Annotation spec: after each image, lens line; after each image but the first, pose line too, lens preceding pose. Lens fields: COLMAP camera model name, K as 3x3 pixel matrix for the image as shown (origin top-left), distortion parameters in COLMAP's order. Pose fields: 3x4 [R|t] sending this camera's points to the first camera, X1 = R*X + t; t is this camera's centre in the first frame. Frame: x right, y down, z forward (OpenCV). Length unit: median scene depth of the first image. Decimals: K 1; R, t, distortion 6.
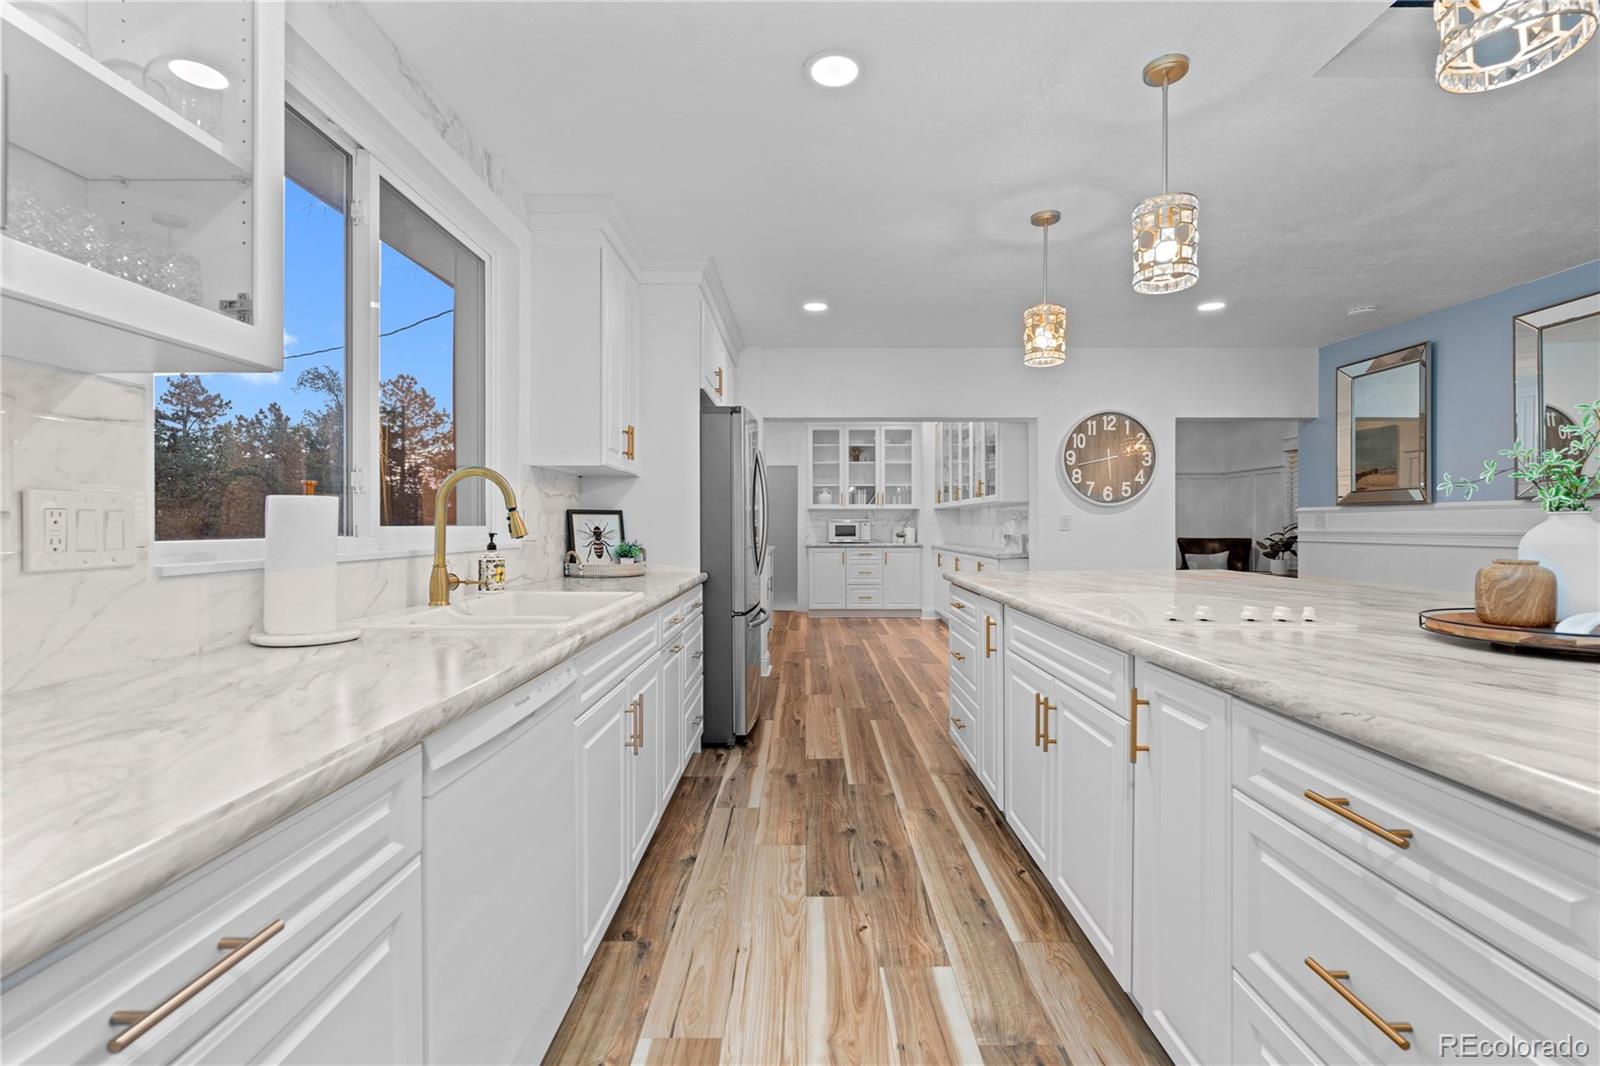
lens RADIAL K [[718.0, 0, 794.1], [0, 718.0, 517.4], [0, 0, 1]] dist [-0.007913, -0.000444]
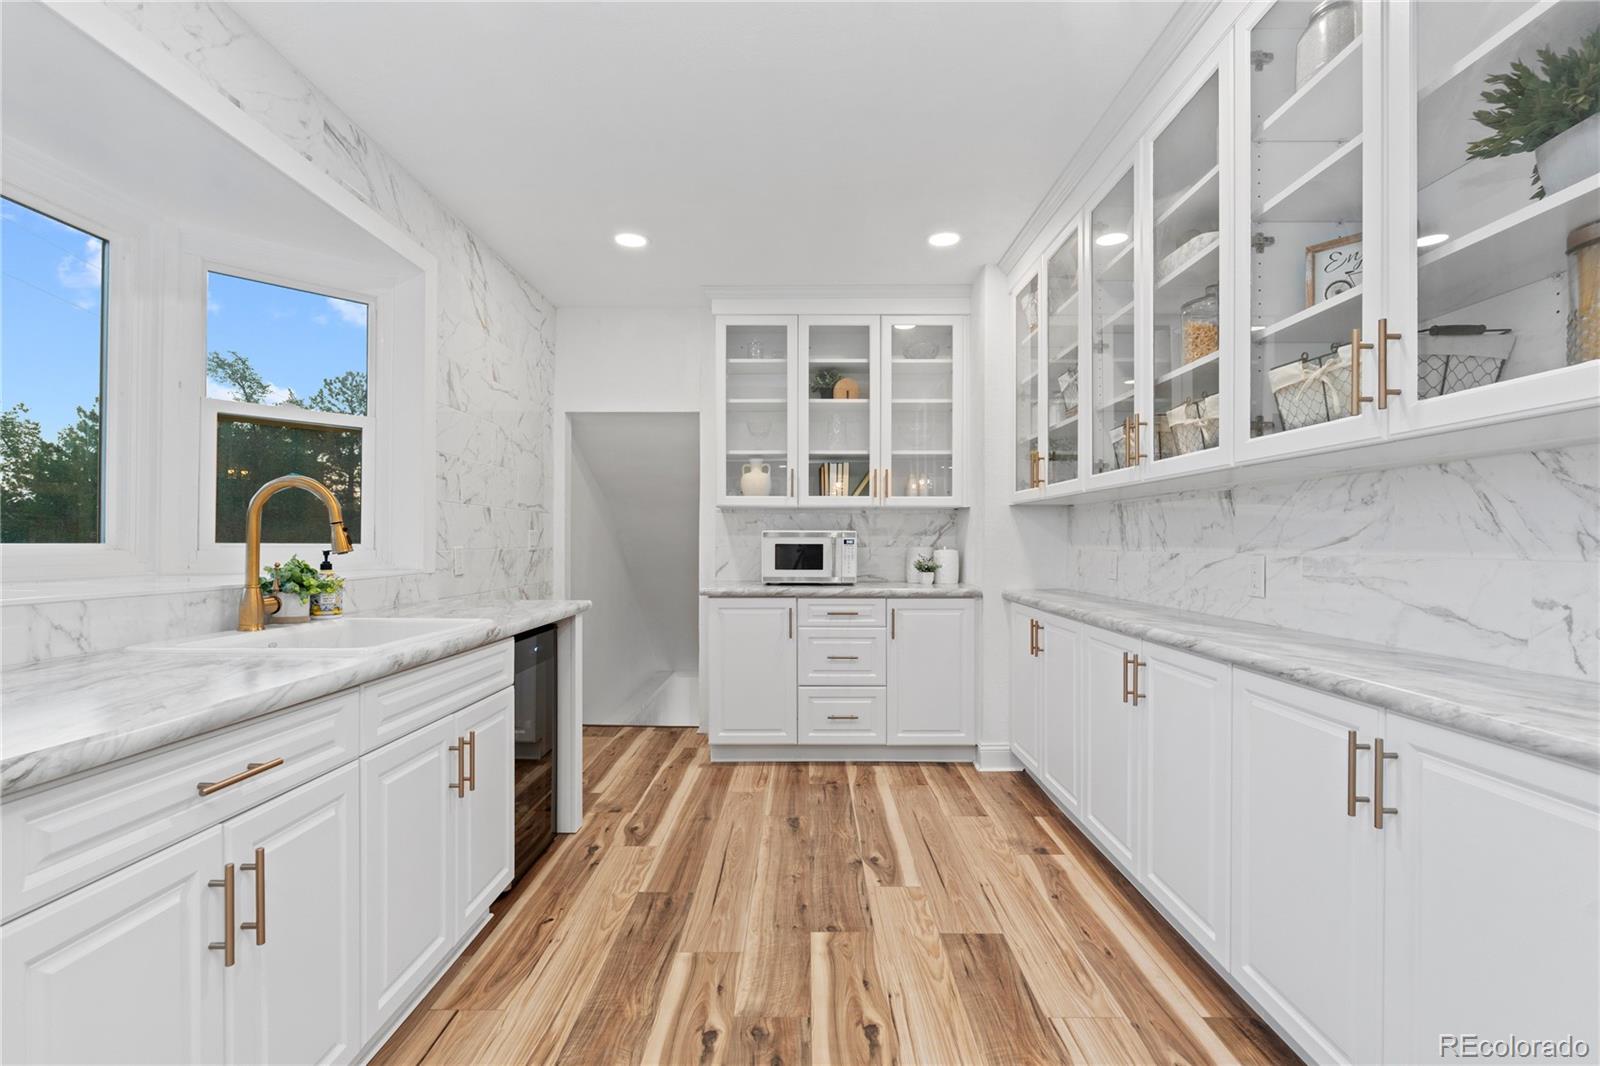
lens RADIAL K [[718.0, 0, 812.5], [0, 718.0, 538.8], [0, 0, 1]] dist [-0.007913, -0.000444]
pose [[0.999932, 0.001308, 0.011598, 0.180607], [-0.001387, 0.999976, 0.006818, 0.012473], [-0.011589, -0.006833, 0.999910, 1.378054]]
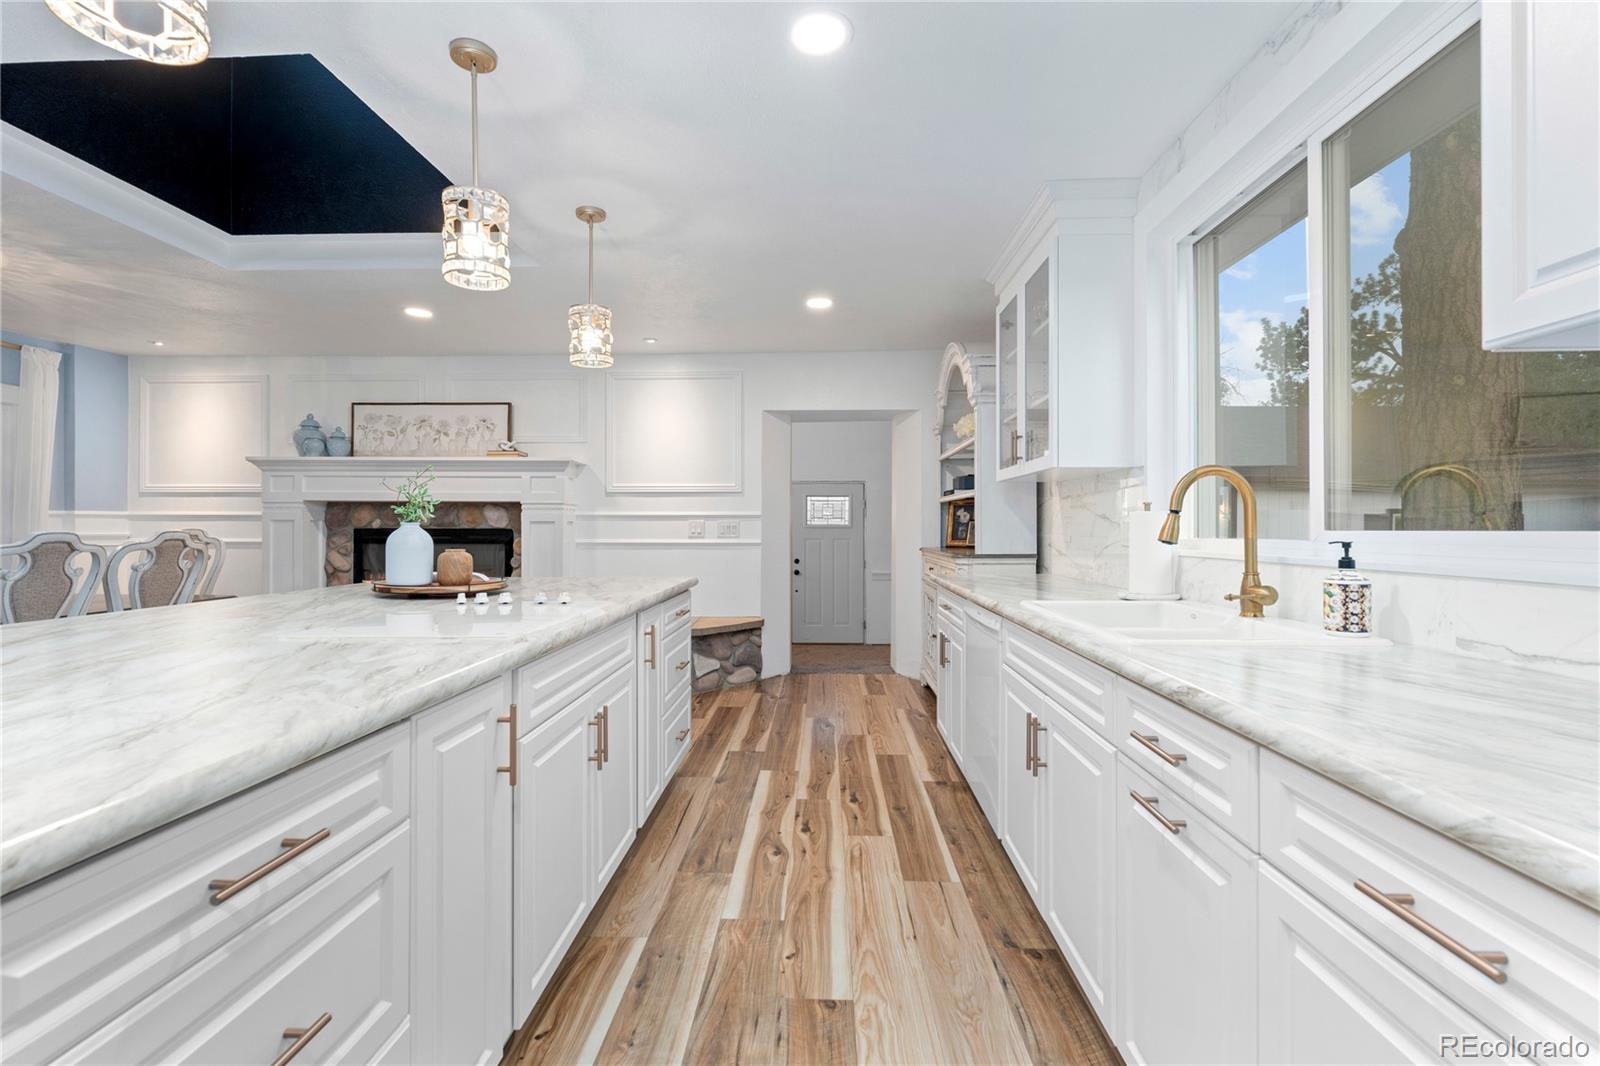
lens RADIAL K [[718.0, 0, 788.4], [0, 718.0, 520.4], [0, 0, 1]] dist [-0.007913, -0.000444]
pose [[-0.999387, 0.001567, 0.034967, 0.038154], [0.000775, 0.999743, -0.022644, 0.011389], [-0.034993, -0.022603, -0.999132, 1.142386]]
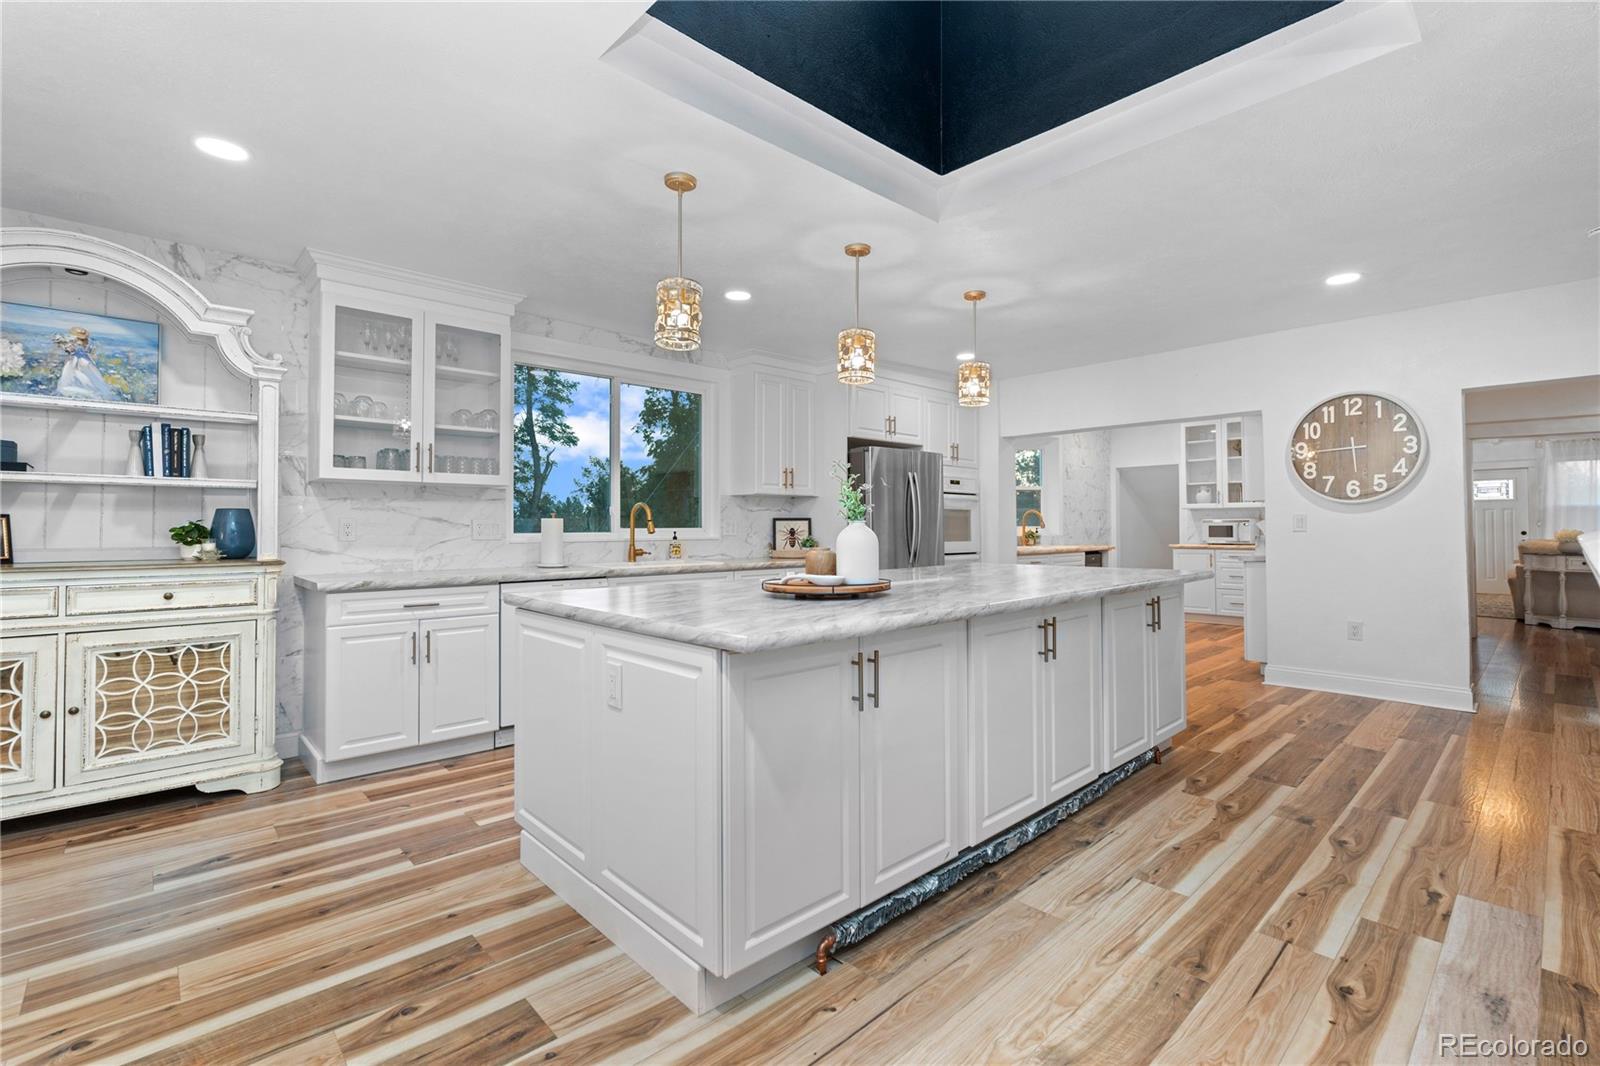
lens RADIAL K [[718.0, 0, 792.8], [0, 718.0, 514.8], [0, 0, 1]] dist [-0.007913, -0.000444]
pose [[0.676440, -0.014619, -0.736353, 0.931415], [0.012072, 0.999889, -0.008762, -0.003369], [0.736399, -0.002962, 0.676541, -0.120425]]
